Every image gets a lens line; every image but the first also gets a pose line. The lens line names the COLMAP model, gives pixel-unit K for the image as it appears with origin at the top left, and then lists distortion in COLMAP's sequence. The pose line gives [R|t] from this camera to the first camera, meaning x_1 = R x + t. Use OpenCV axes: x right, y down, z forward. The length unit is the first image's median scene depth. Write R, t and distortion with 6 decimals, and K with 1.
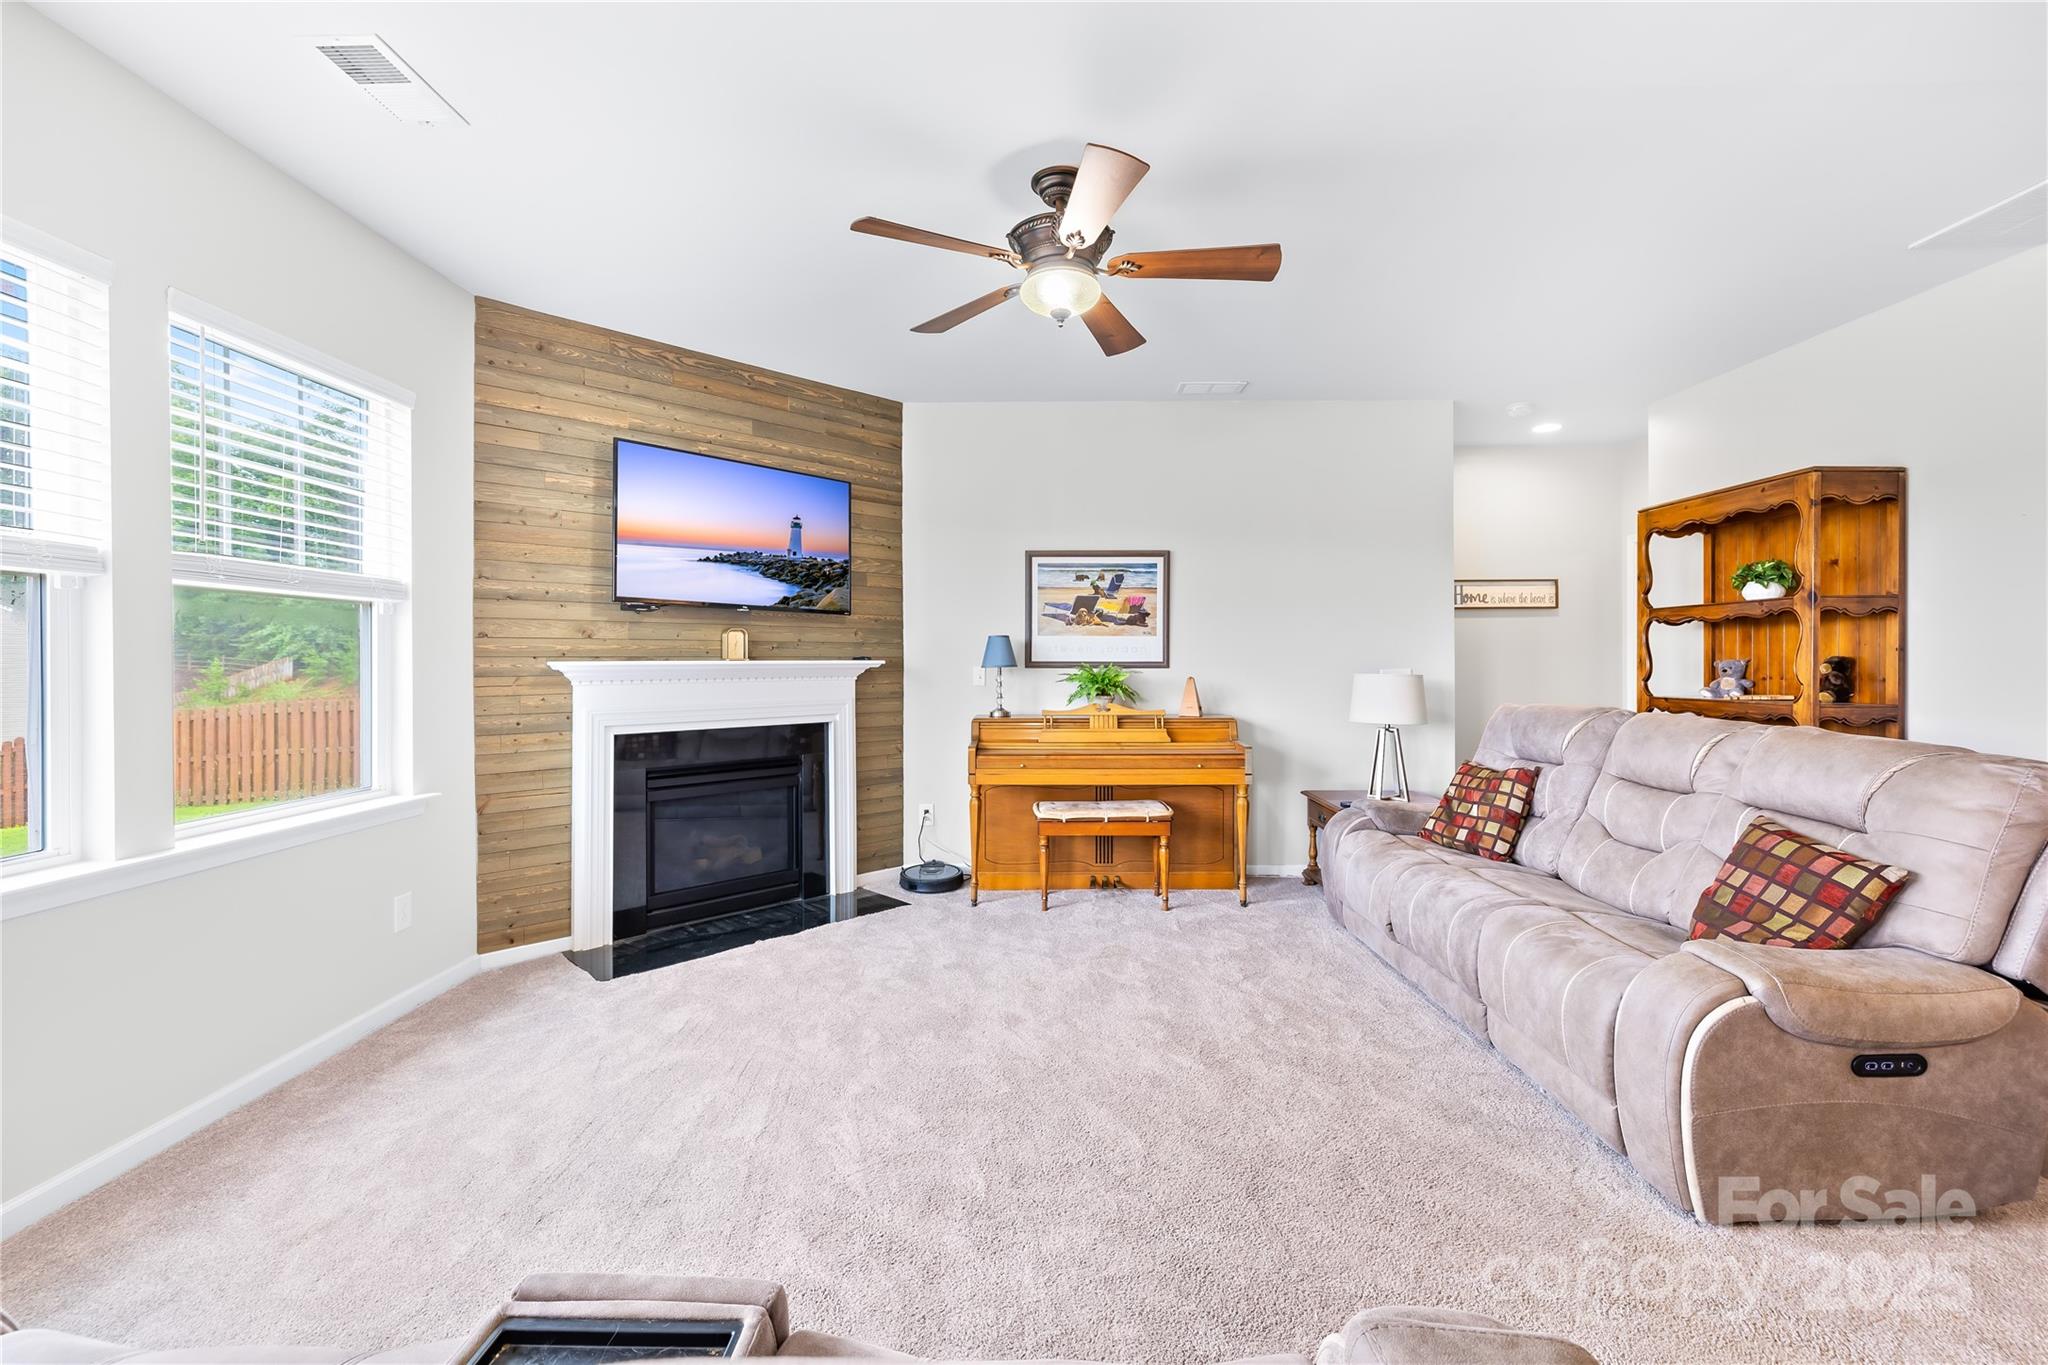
lens RADIAL K [[866.3, 0, 1017.9], [0, 866.3, 655.7], [0, 0, 1]] dist [-0.001144, 0.001502]
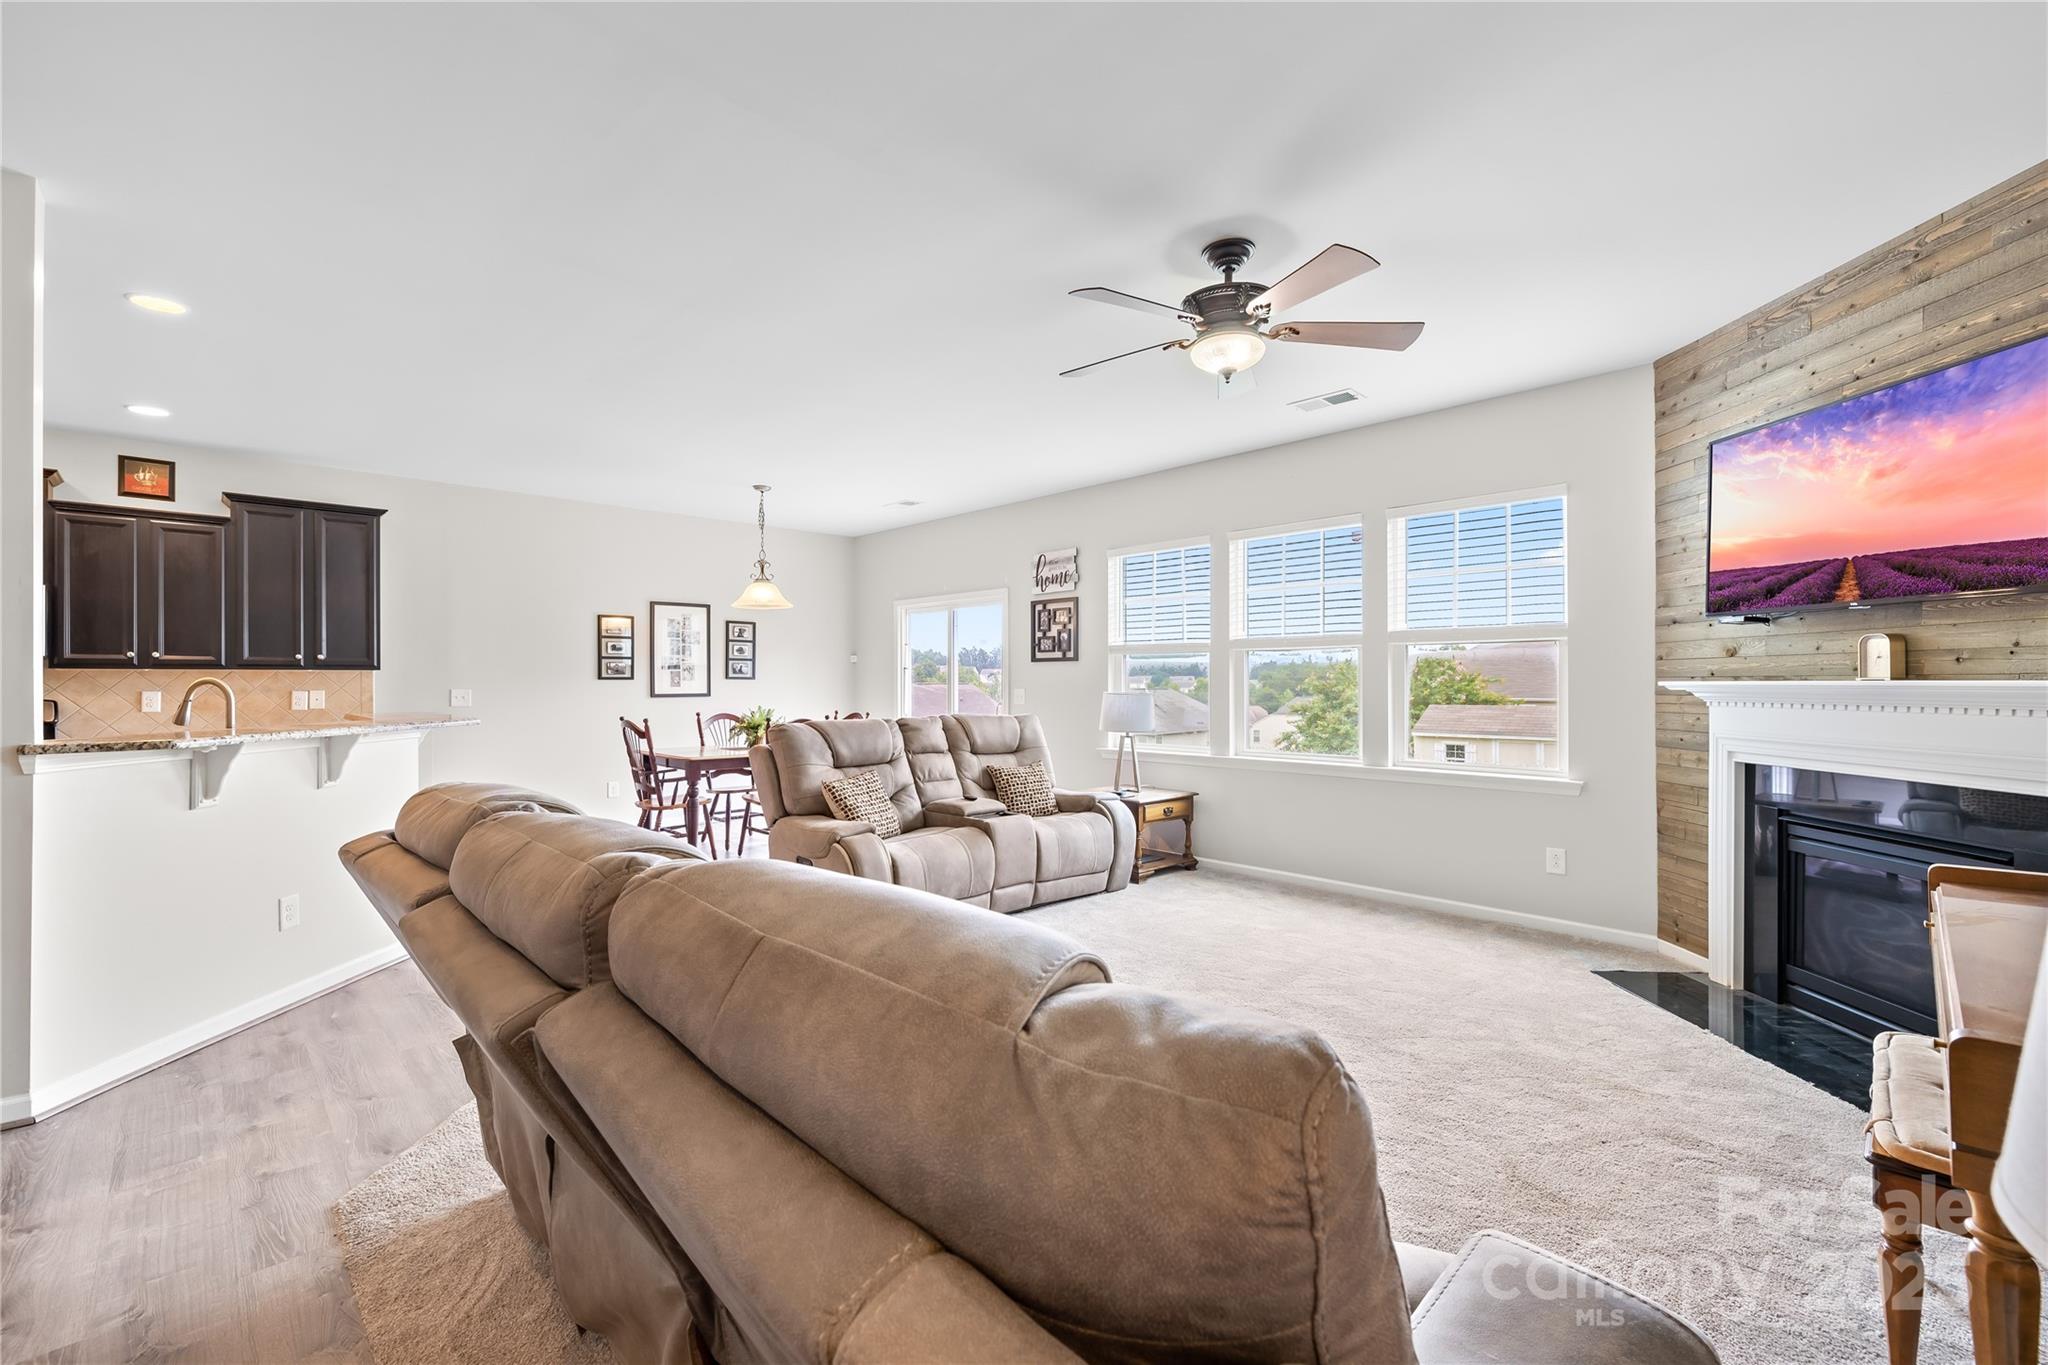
lens RADIAL K [[866.3, 0, 1018.9], [0, 866.3, 679.1], [0, 0, 1]] dist [-0.001144, 0.001502]
pose [[-0.711004, 0.000602, -0.703188, 0.681938], [0.007023, 0.999956, -0.006244, 0.004519], [0.703153, -0.009378, -0.710976, 1.069350]]
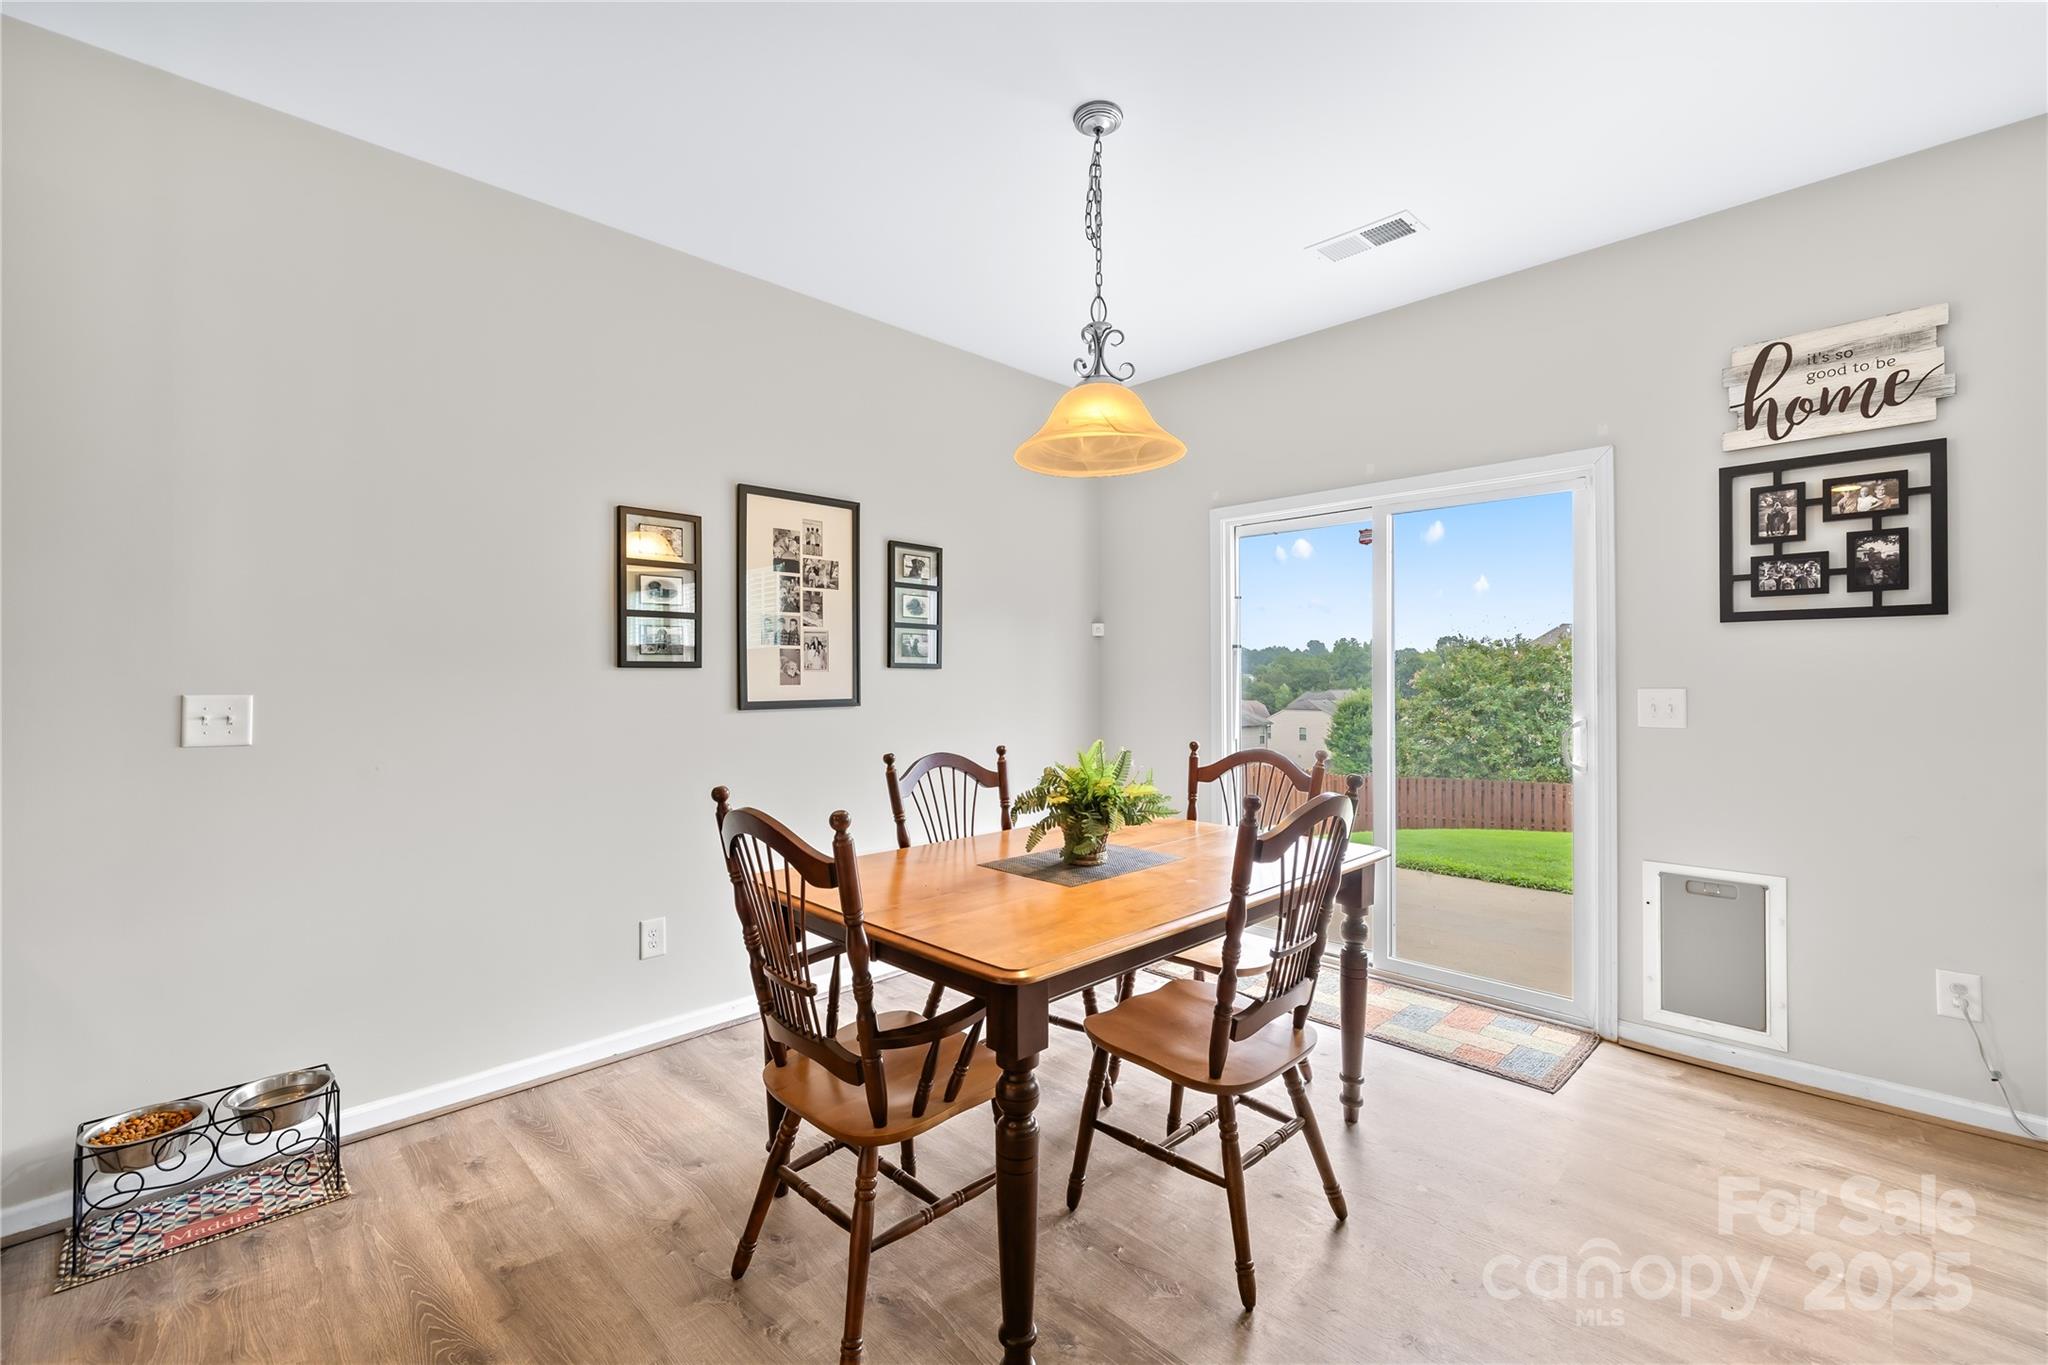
lens RADIAL K [[866.3, 0, 1012.3], [0, 866.3, 676.1], [0, 0, 1]] dist [-0.001144, 0.001502]
pose [[-0.700574, 0.004062, -0.713568, 0.328245], [0.008442, 0.999961, -0.002596, -0.000499], [0.713530, -0.007843, -0.700581, -0.065875]]
